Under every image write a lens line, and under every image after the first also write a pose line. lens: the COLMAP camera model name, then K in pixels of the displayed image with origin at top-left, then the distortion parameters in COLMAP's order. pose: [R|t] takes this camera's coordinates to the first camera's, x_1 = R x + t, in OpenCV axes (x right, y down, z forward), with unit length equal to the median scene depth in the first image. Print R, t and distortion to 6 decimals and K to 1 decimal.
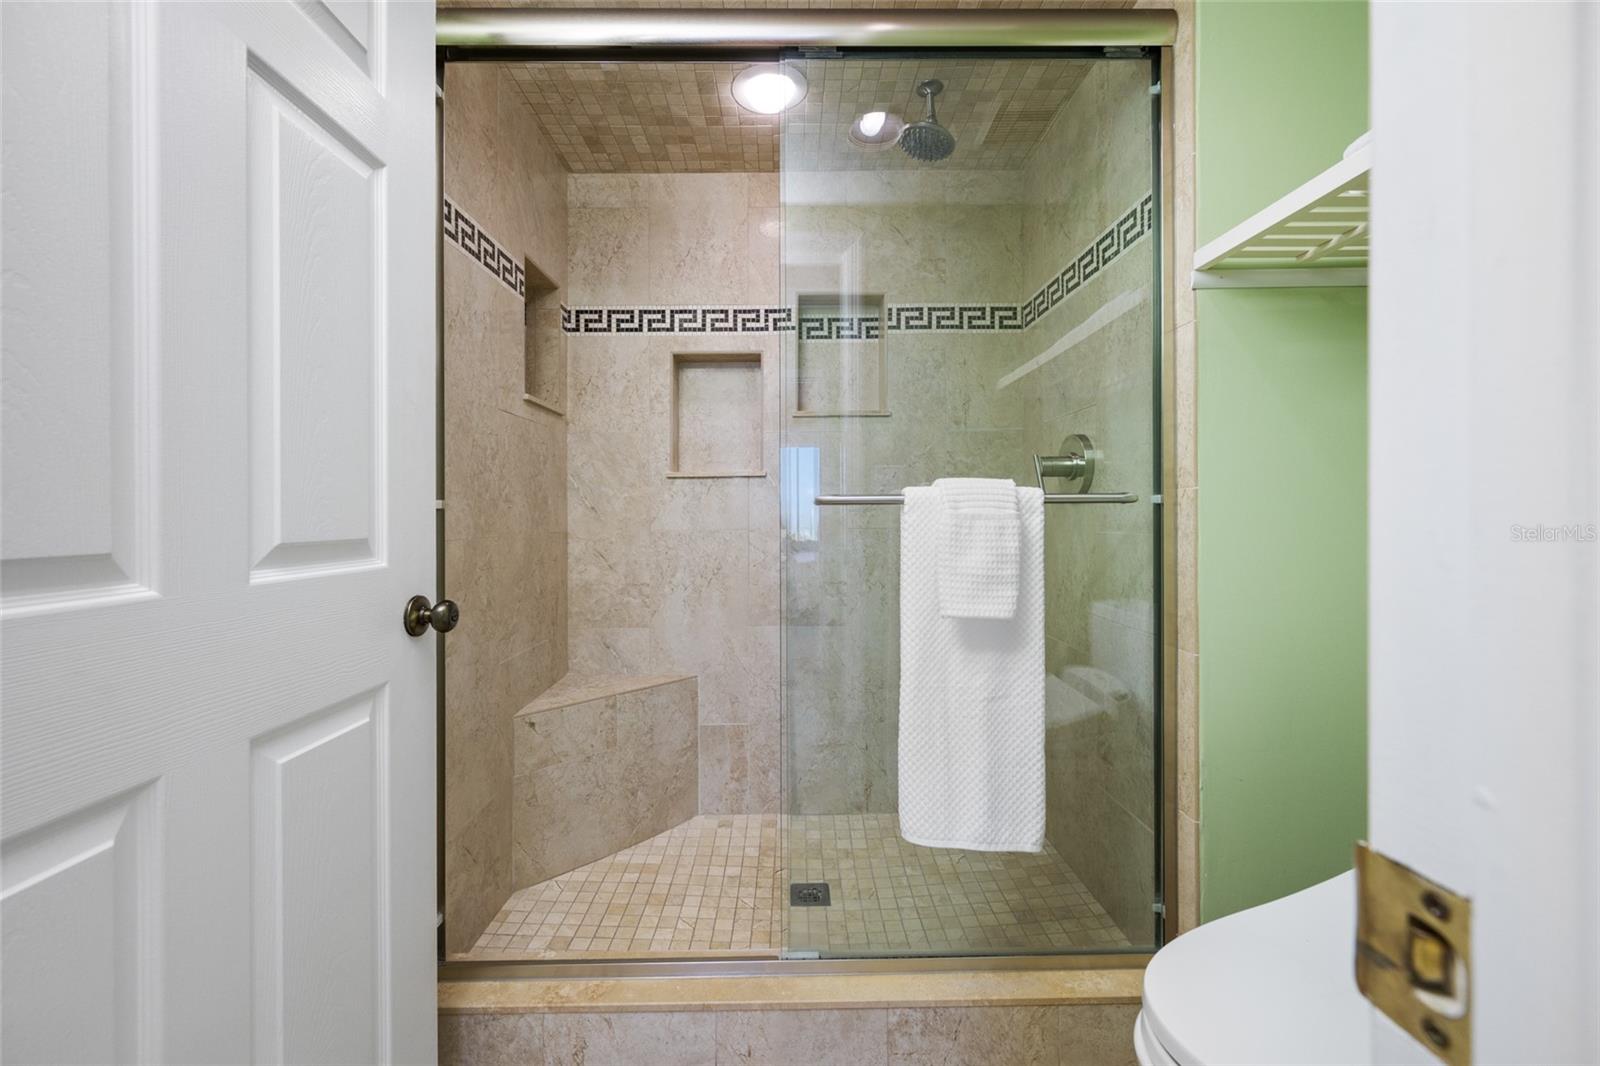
lens RADIAL K [[609.4, 0, 803.4], [0, 609.4, 518.8], [0, 0, 1]] dist [-0.001319, -0.000160]
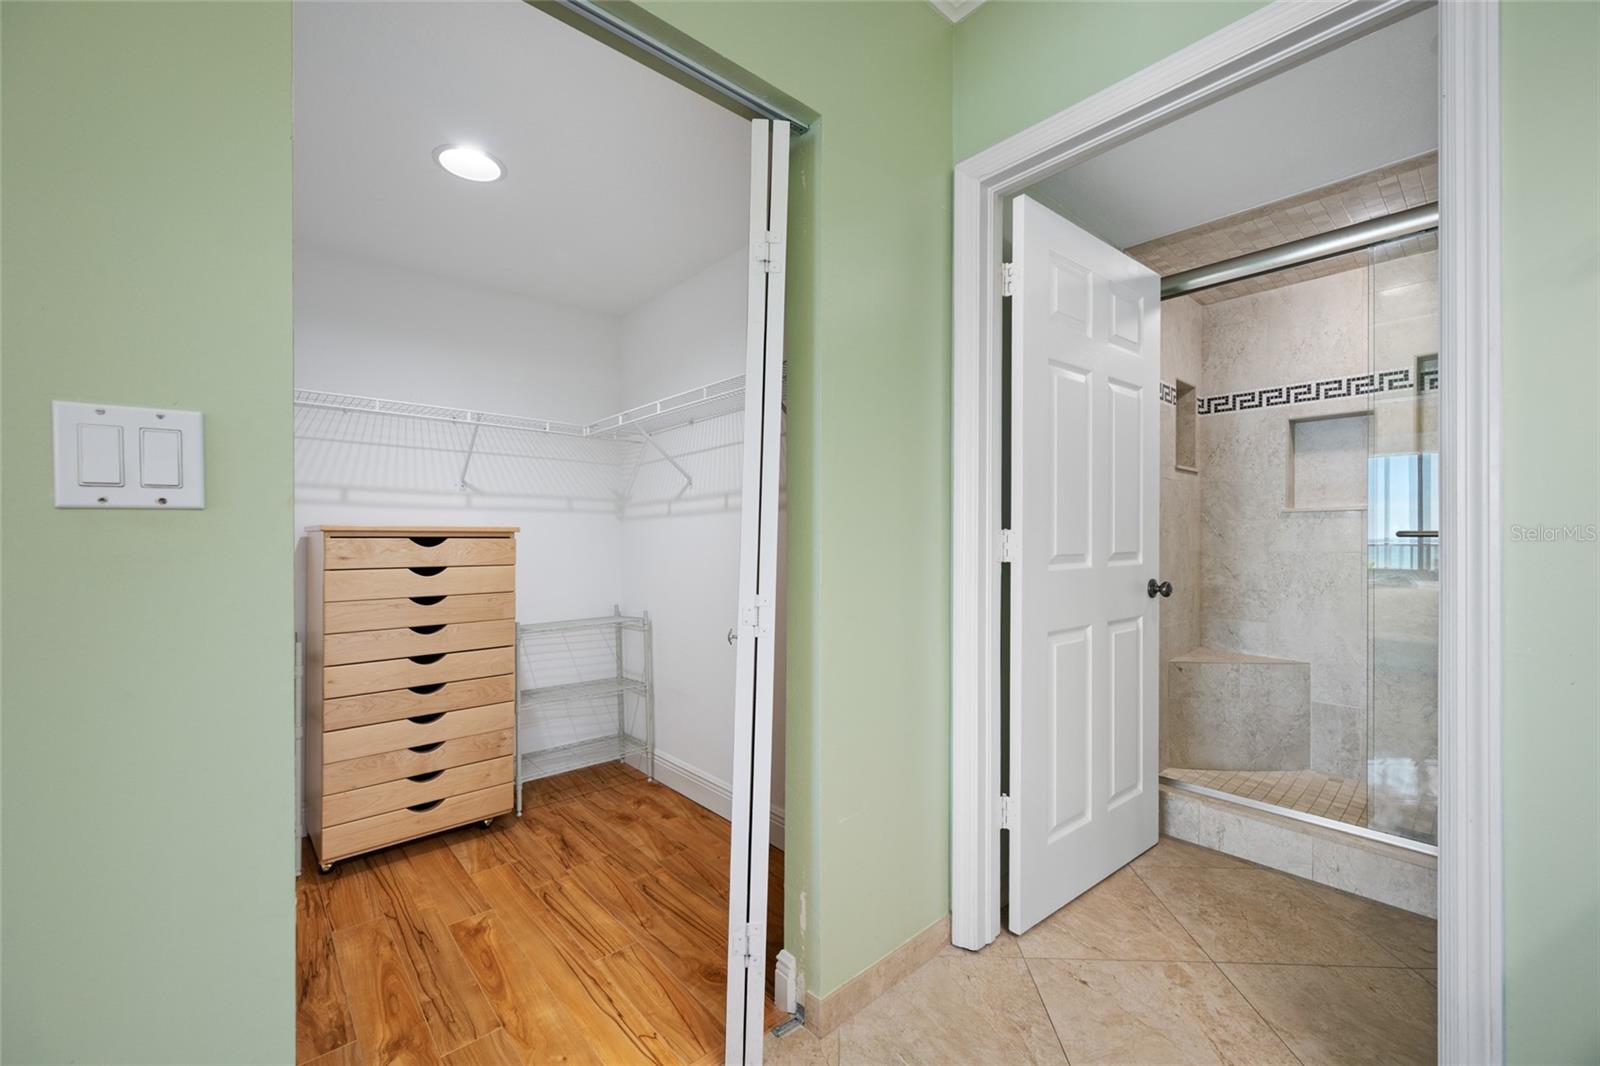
lens RADIAL K [[640.8, 0, 811.6], [0, 640.8, 537.4], [0, 0, 1]] dist [-0.000255, 0.000014]
pose [[0.649515, 0.004357, -0.760336, 0.178915], [-0.005523, 0.999984, 0.001013, -0.008204], [0.760328, 0.003542, 0.649529, -0.721096]]
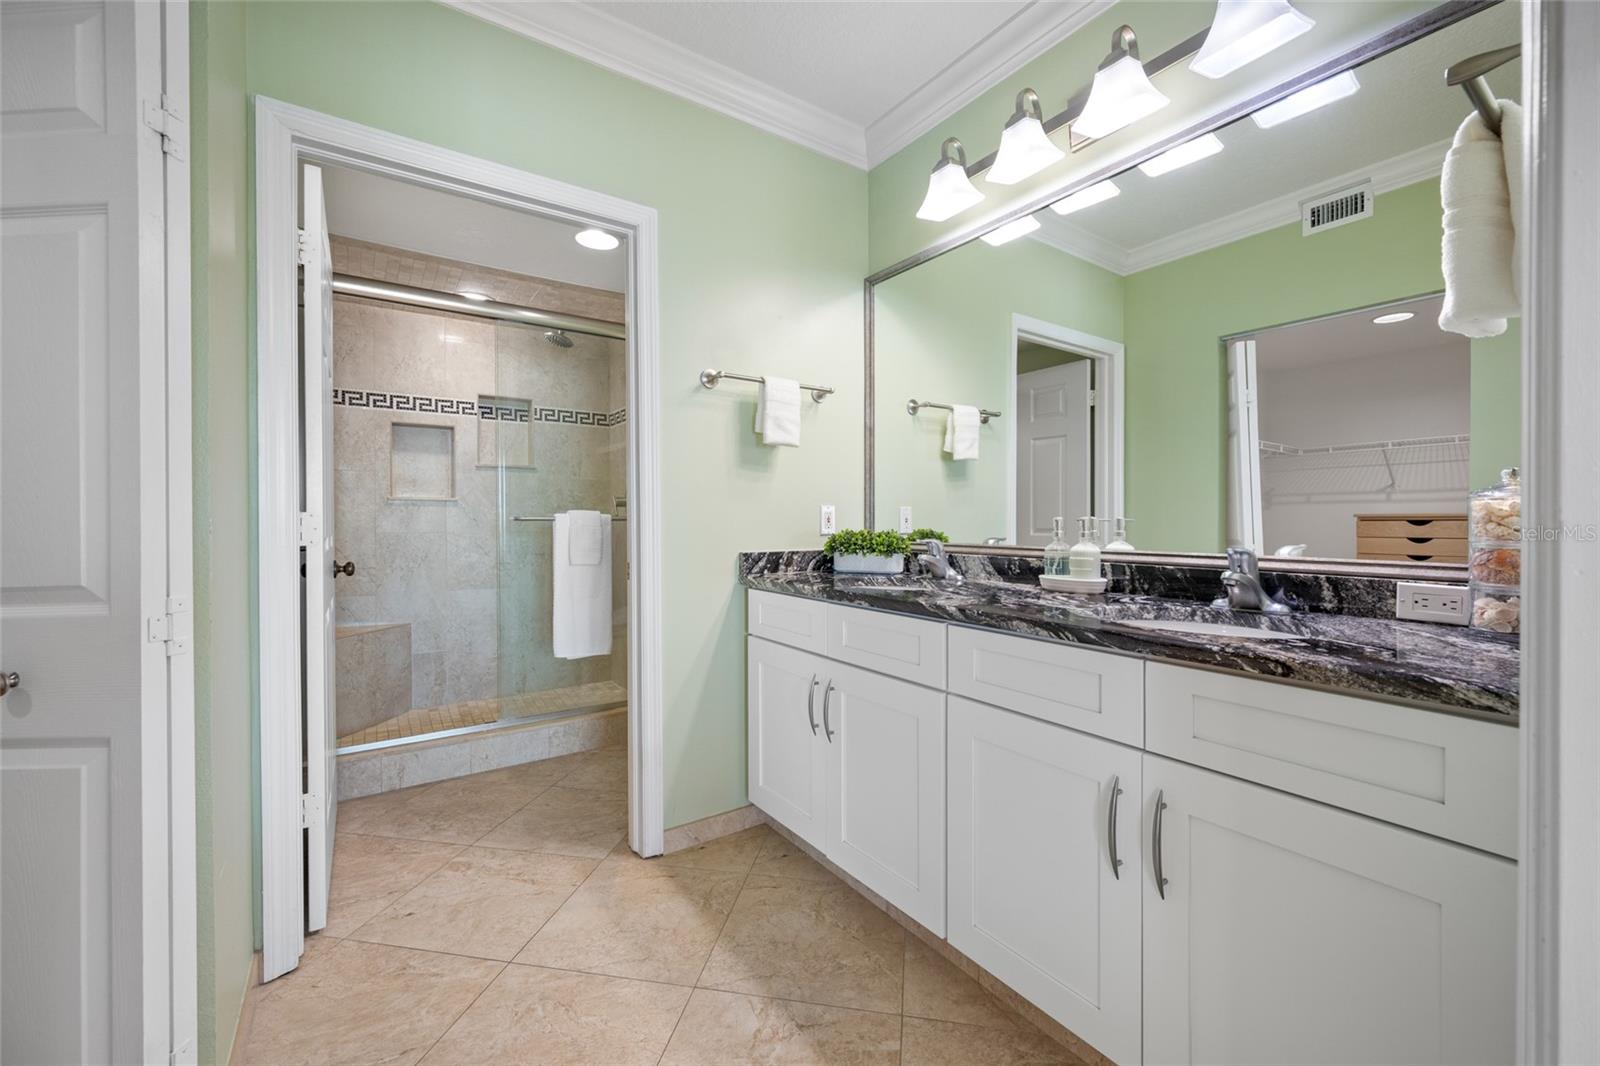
lens RADIAL K [[655.0, 0, 800.0], [0, 655.0, 533.0], [0, 0, 1]] dist [-0.007995, -0.000059]
pose [[0.831217, -0.006367, 0.555912, -0.281396], [-0.000924, 0.999917, 0.012833, -0.005539], [-0.555948, -0.011180, 0.831142, -1.024917]]
